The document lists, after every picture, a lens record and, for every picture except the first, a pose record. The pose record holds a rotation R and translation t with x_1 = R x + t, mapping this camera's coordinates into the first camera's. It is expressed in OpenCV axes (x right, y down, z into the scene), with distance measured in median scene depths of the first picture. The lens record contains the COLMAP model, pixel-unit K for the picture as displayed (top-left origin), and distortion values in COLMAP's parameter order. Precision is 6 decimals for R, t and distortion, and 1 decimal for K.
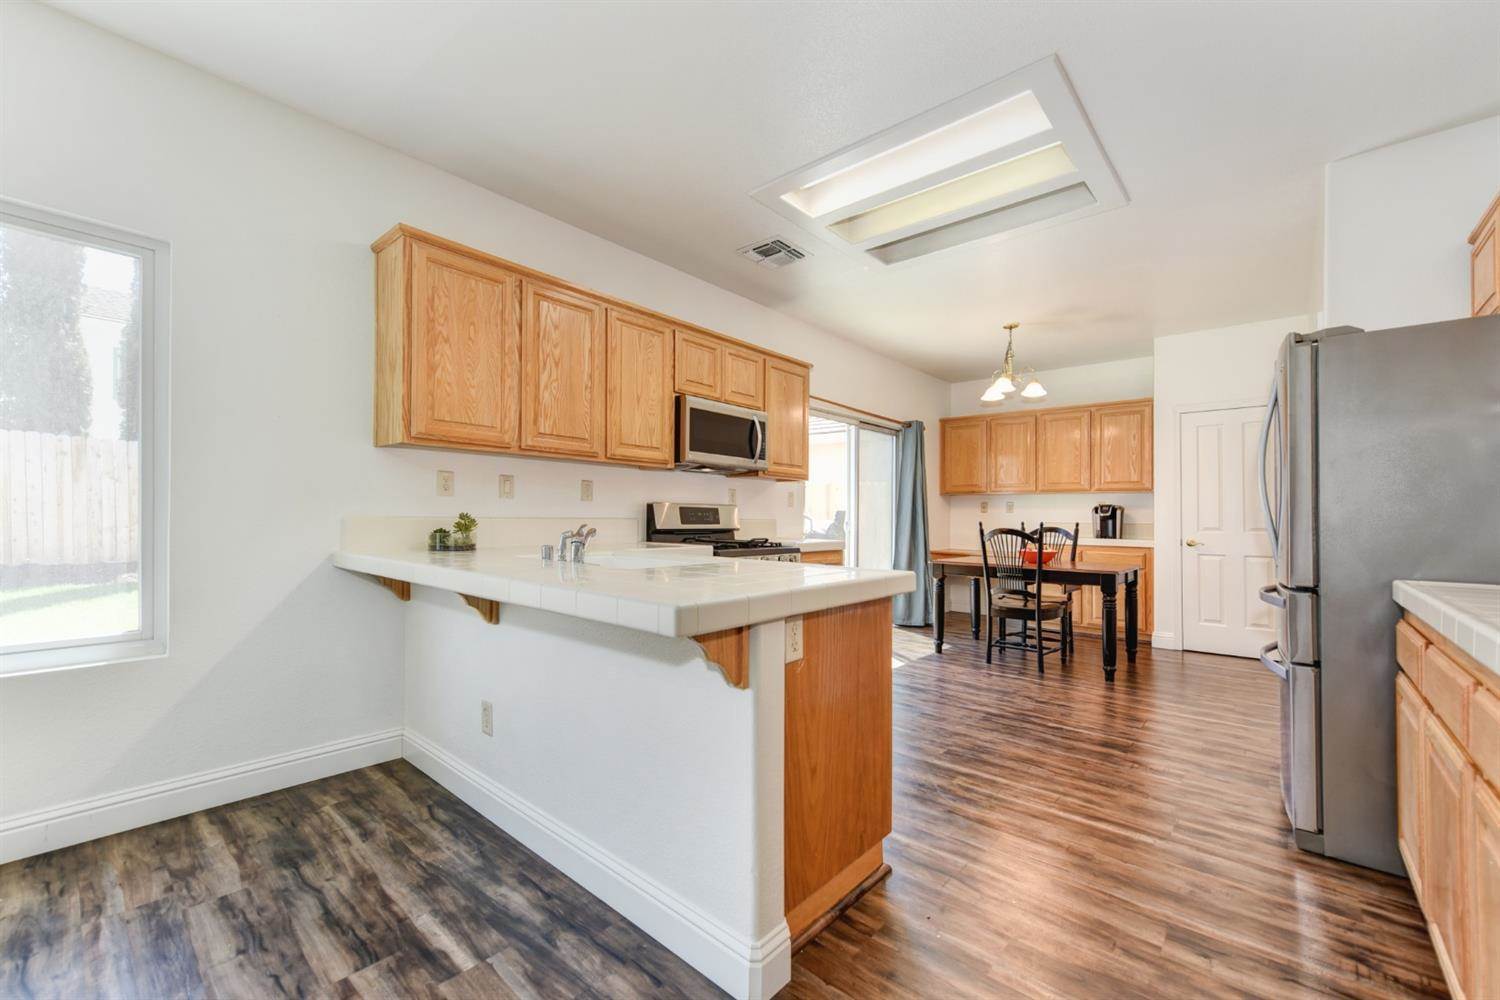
lens RADIAL K [[608.7, 0, 751.2], [0, 608.7, 504.1], [0, 0, 1]] dist [0.007207, -0.000601]
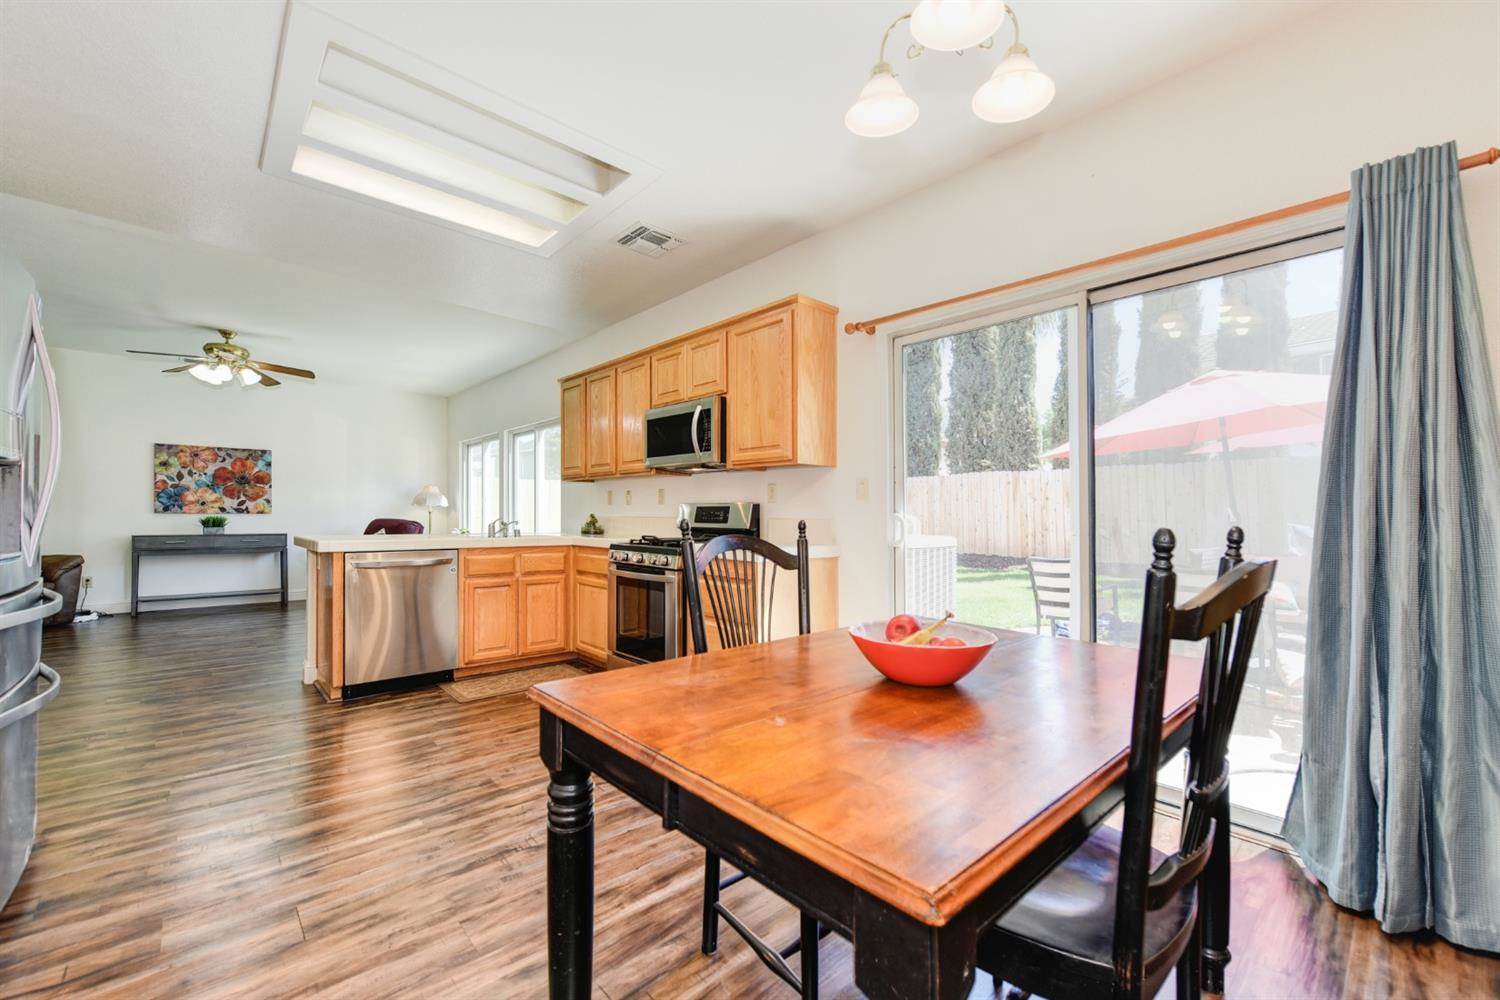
lens RADIAL K [[617.7, 0, 754.3], [0, 617.7, 516.9], [0, 0, 1]] dist [0.011170, 0.000044]
pose [[-0.119078, -0.012509, -0.992806, 0.992689], [0.010403, 0.999850, -0.013845, 0.041456], [0.992830, -0.011977, -0.118930, 1.285415]]
